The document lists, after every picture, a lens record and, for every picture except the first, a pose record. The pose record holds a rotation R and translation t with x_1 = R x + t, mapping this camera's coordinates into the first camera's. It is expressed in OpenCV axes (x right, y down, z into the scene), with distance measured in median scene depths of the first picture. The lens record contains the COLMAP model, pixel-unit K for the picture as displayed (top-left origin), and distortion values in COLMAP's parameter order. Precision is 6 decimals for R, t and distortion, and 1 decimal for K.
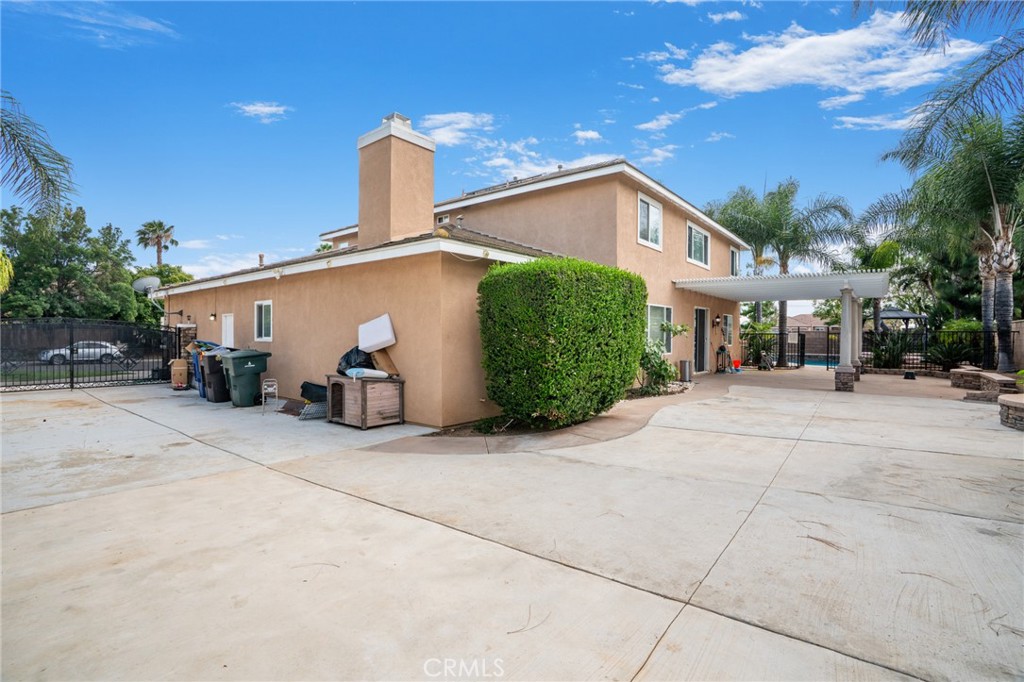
lens RADIAL K [[482.8, 0, 509.0], [0, 482.8, 331.8], [0, 0, 1]] dist [0.001683, 0.000449]
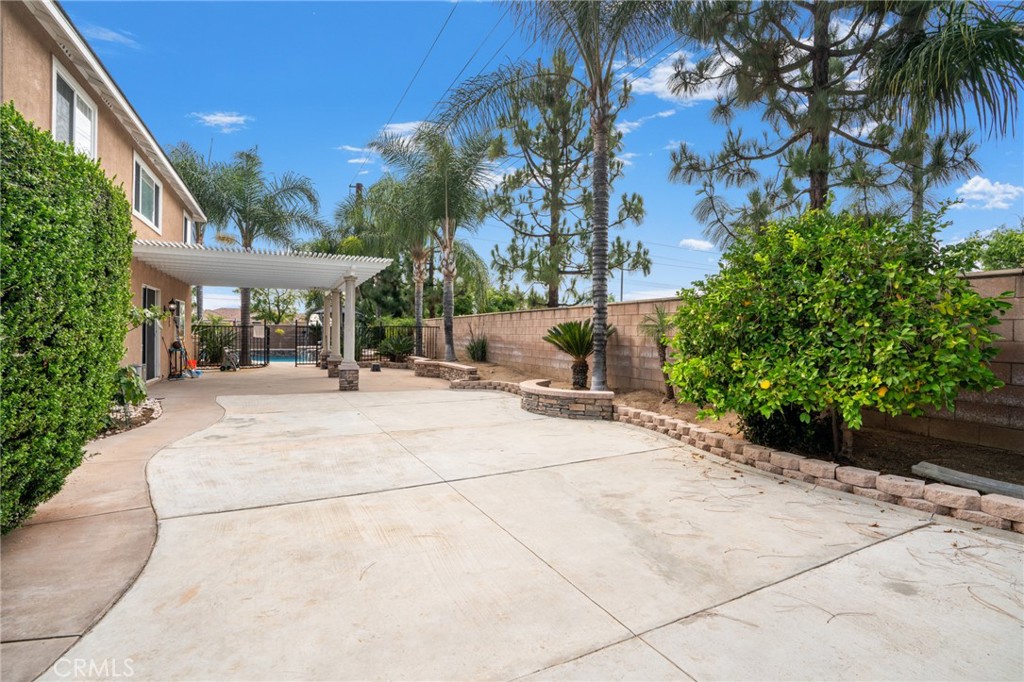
lens RADIAL K [[482.4, 0, 512.0], [0, 482.4, 341.0], [0, 0, 1]] dist [-0.068380, 0.025629]
pose [[0.432503, -0.010873, 0.901567, 0.018441], [-0.016966, 0.999652, 0.020195, 0.005796], [-0.901473, -0.024030, 0.432168, 0.252377]]
